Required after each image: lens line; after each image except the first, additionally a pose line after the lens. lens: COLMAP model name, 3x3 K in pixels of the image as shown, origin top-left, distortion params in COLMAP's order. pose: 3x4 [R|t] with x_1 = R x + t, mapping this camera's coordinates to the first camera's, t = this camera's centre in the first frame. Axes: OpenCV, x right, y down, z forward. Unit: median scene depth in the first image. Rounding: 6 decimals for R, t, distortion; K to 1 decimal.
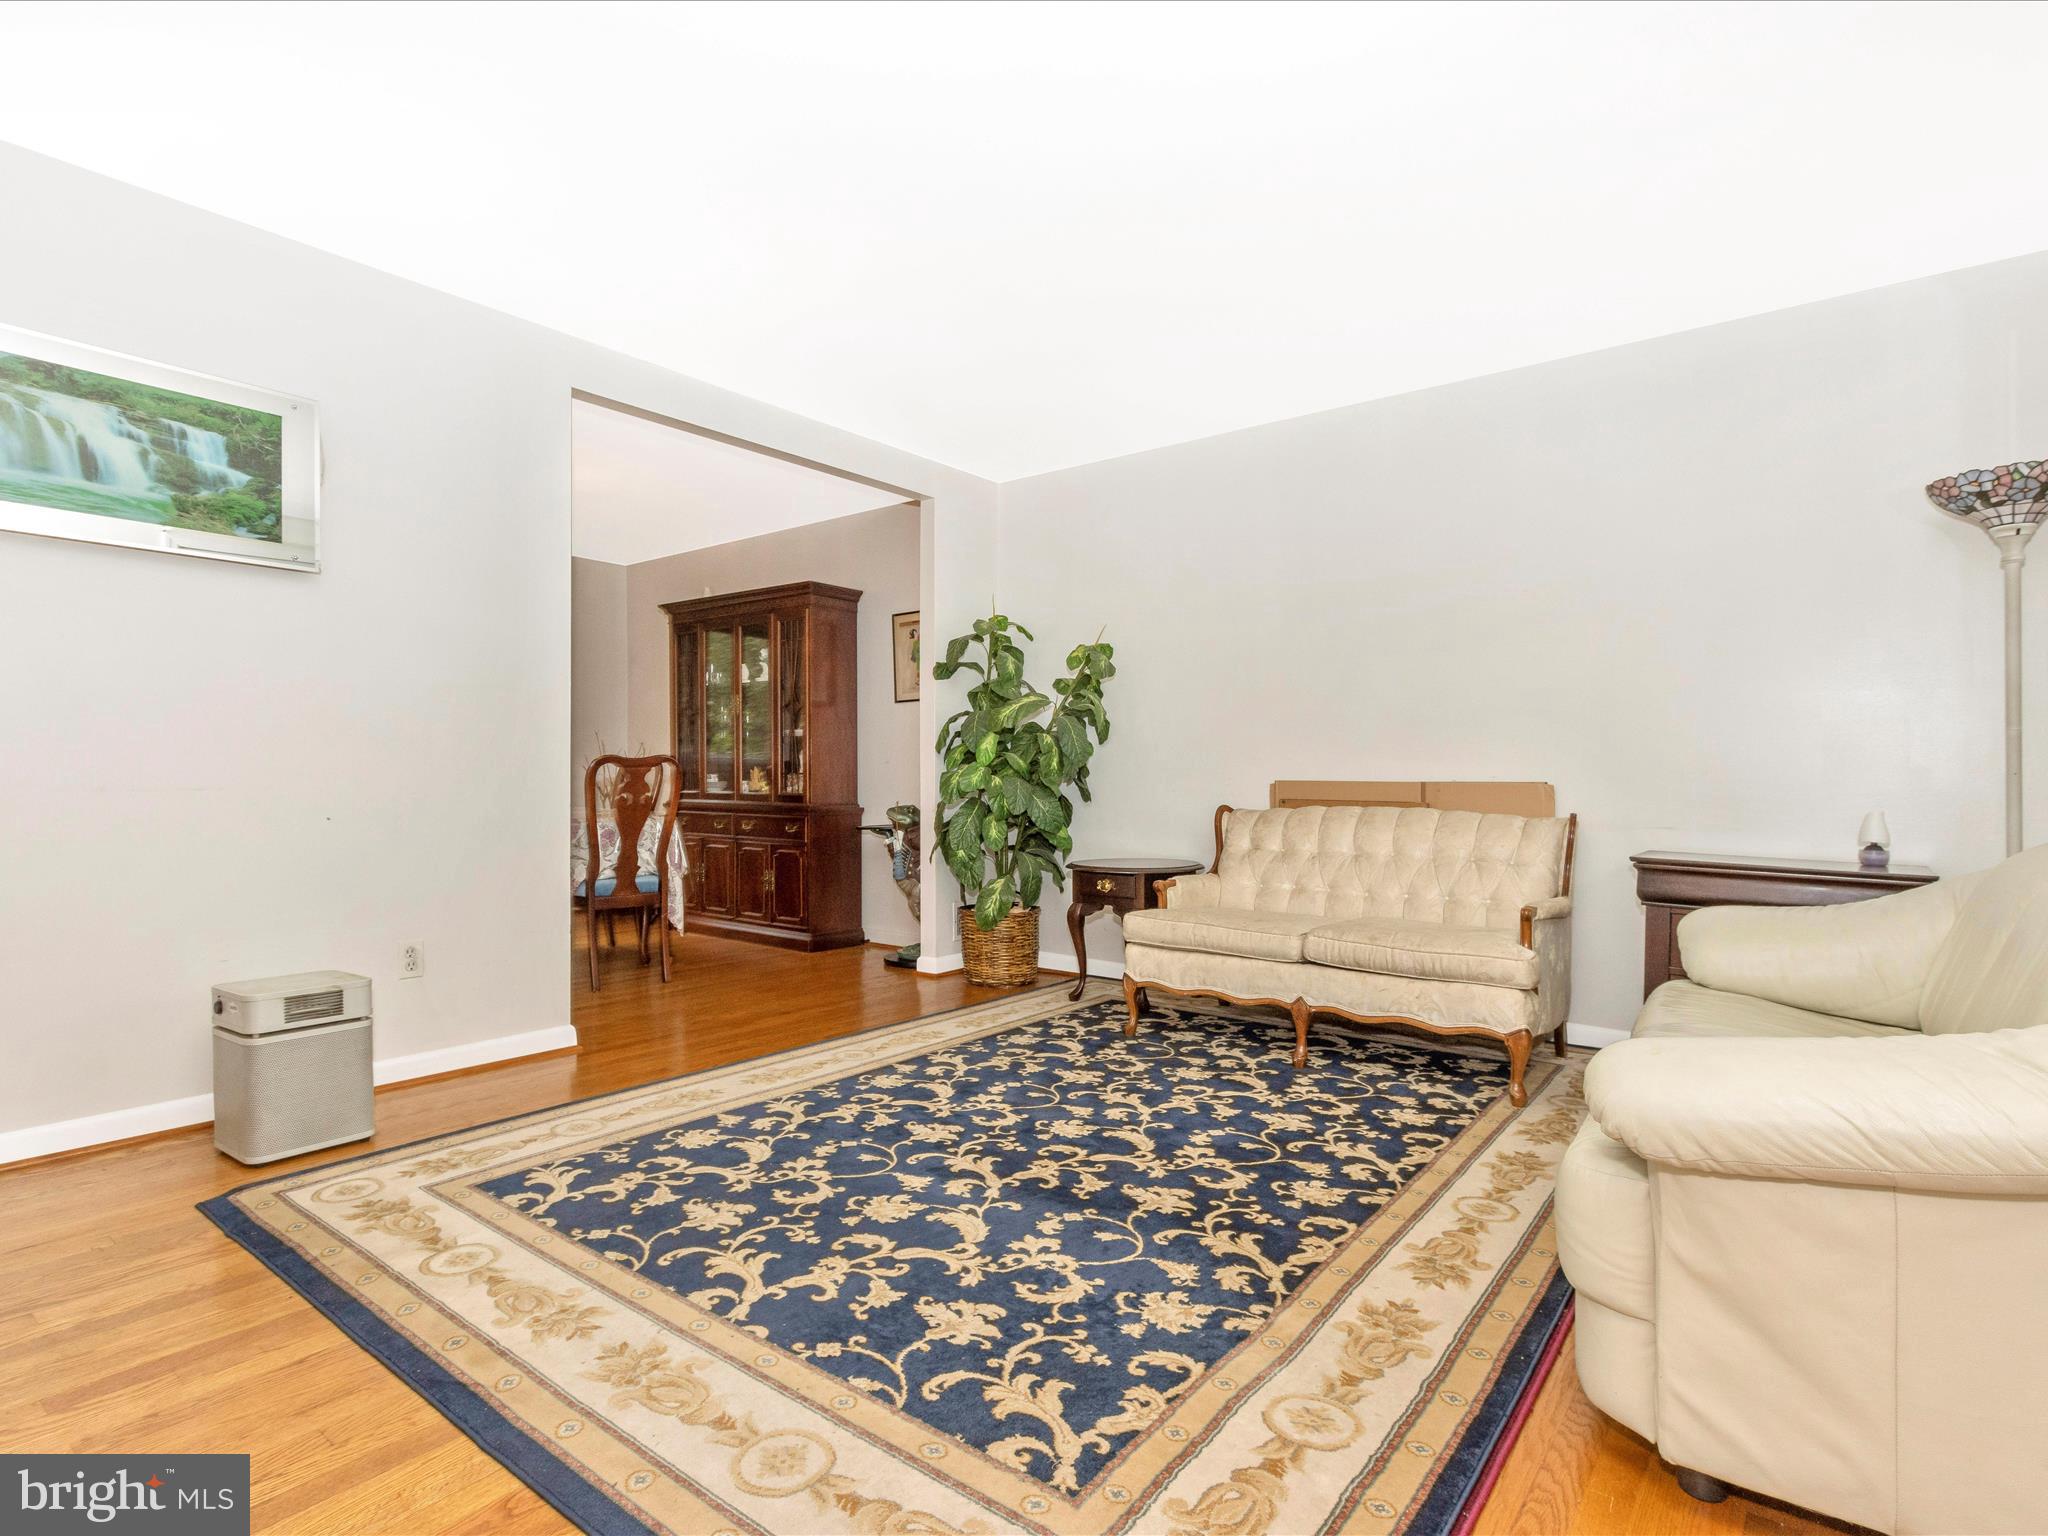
lens RADIAL K [[1069.4, 0, 1056.0], [0, 1069.4, 822.6], [0, 0, 1]] dist [0.000007, -0.002336]
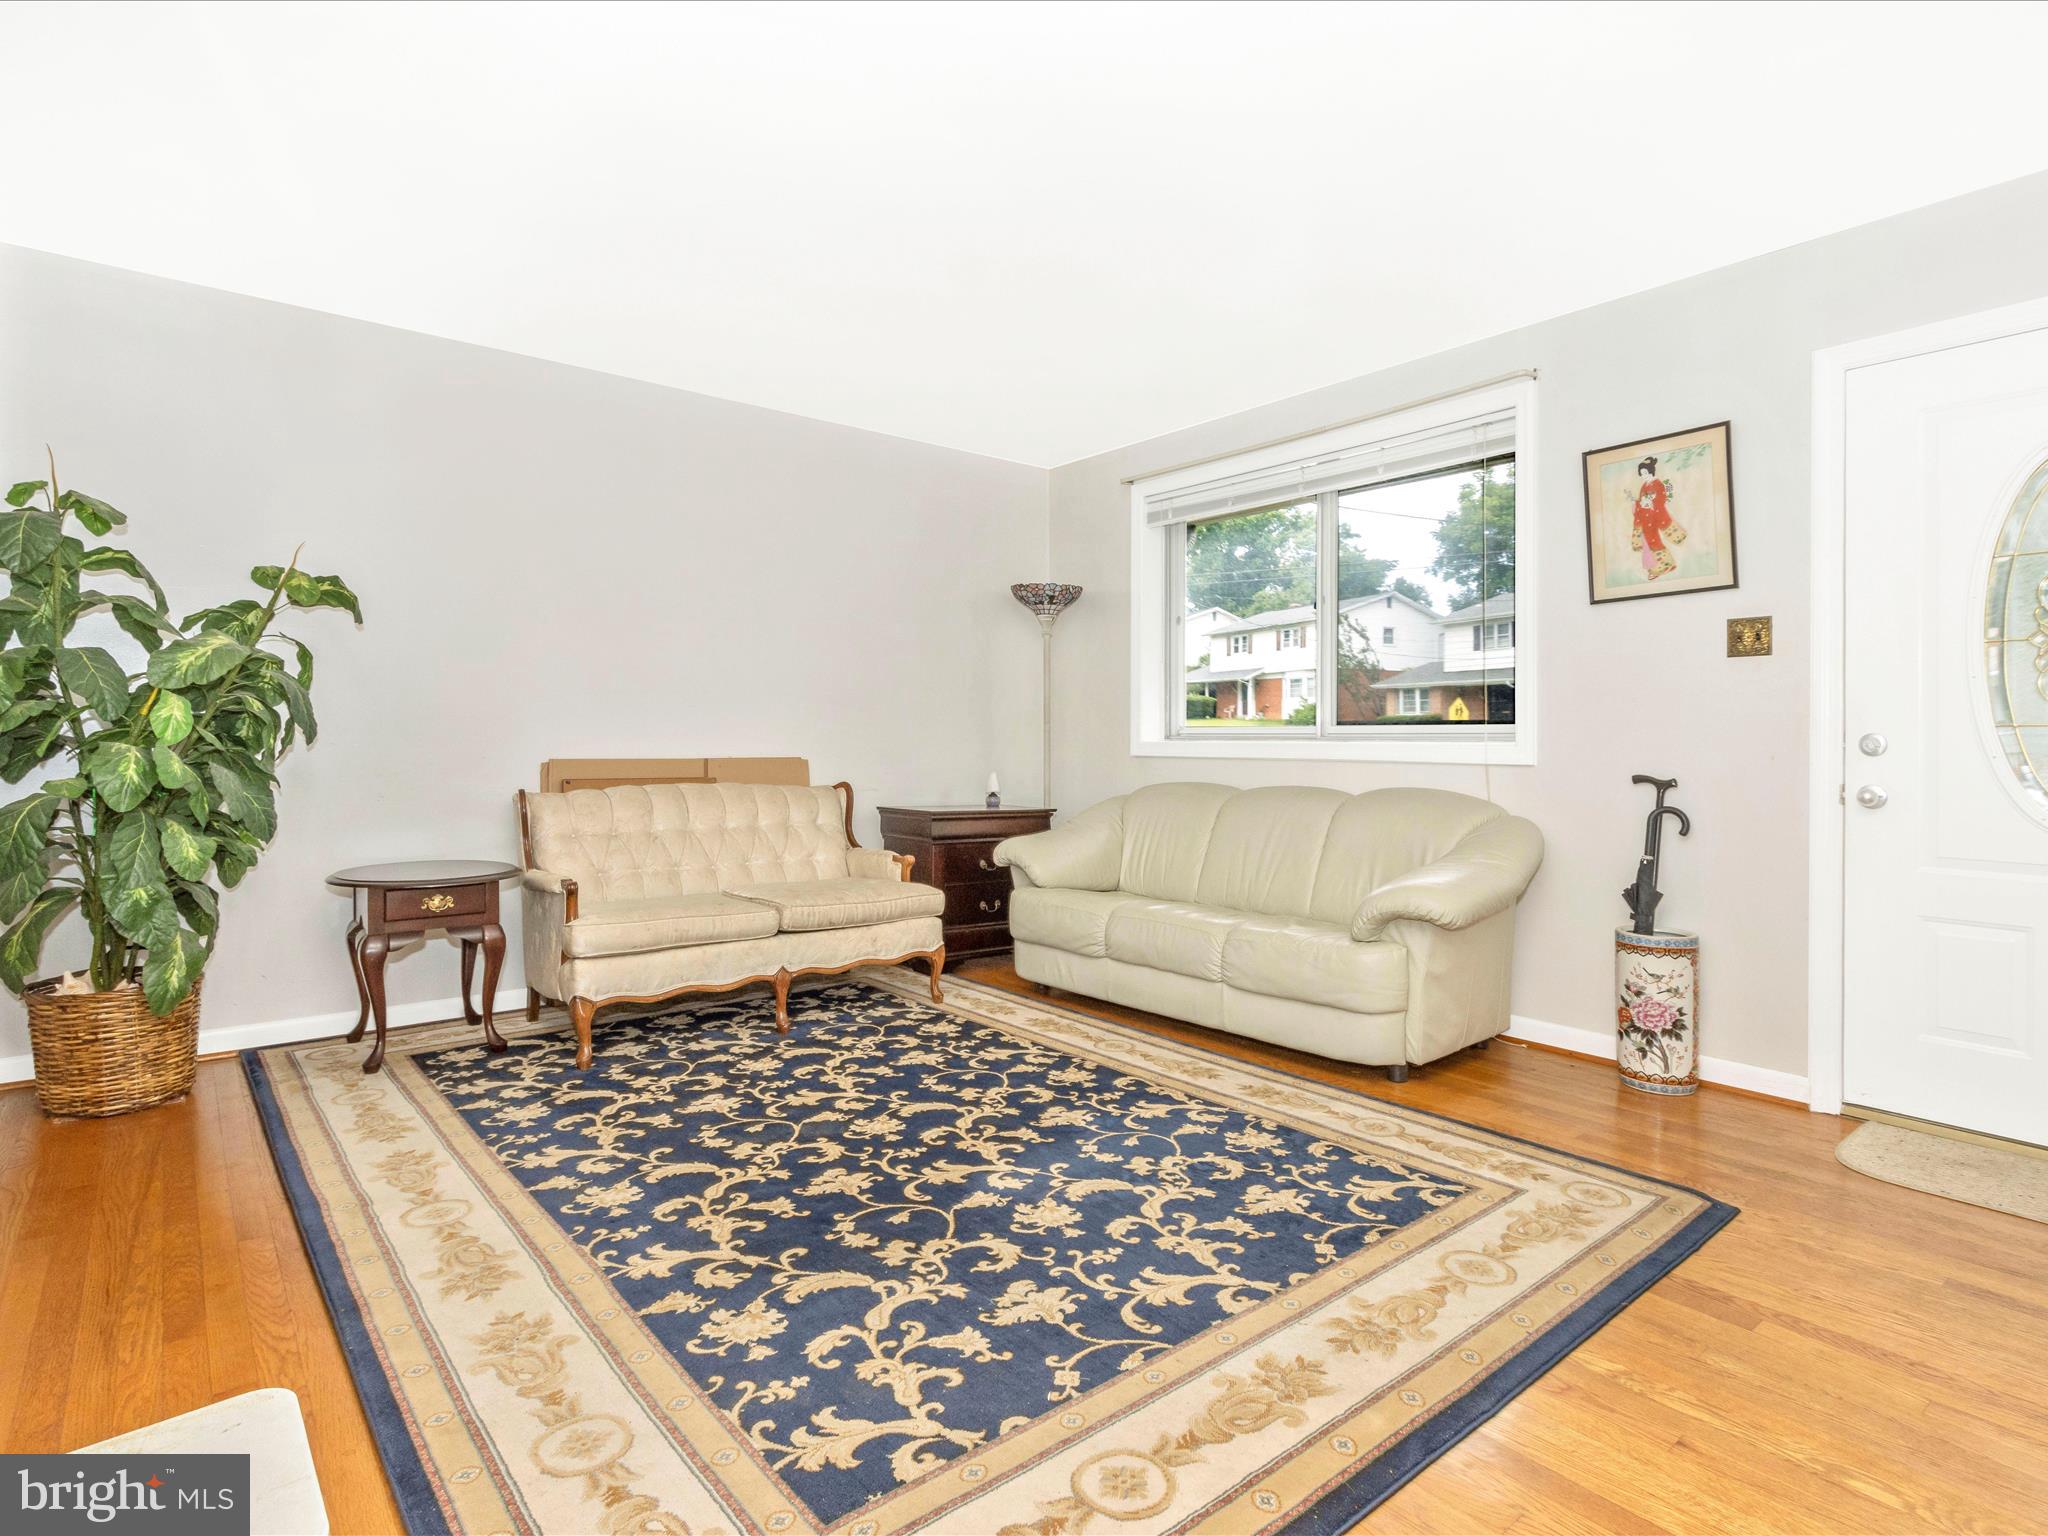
lens RADIAL K [[1069.4, 0, 999.3], [0, 1069.4, 729.0], [0, 0, 1]] dist [0.000007, -0.002336]
pose [[0.228657, 0.005068, 0.973494, -1.021831], [0.037261, 0.999208, -0.013954, -0.067049], [-0.972794, 0.039464, 0.228287, 0.725731]]
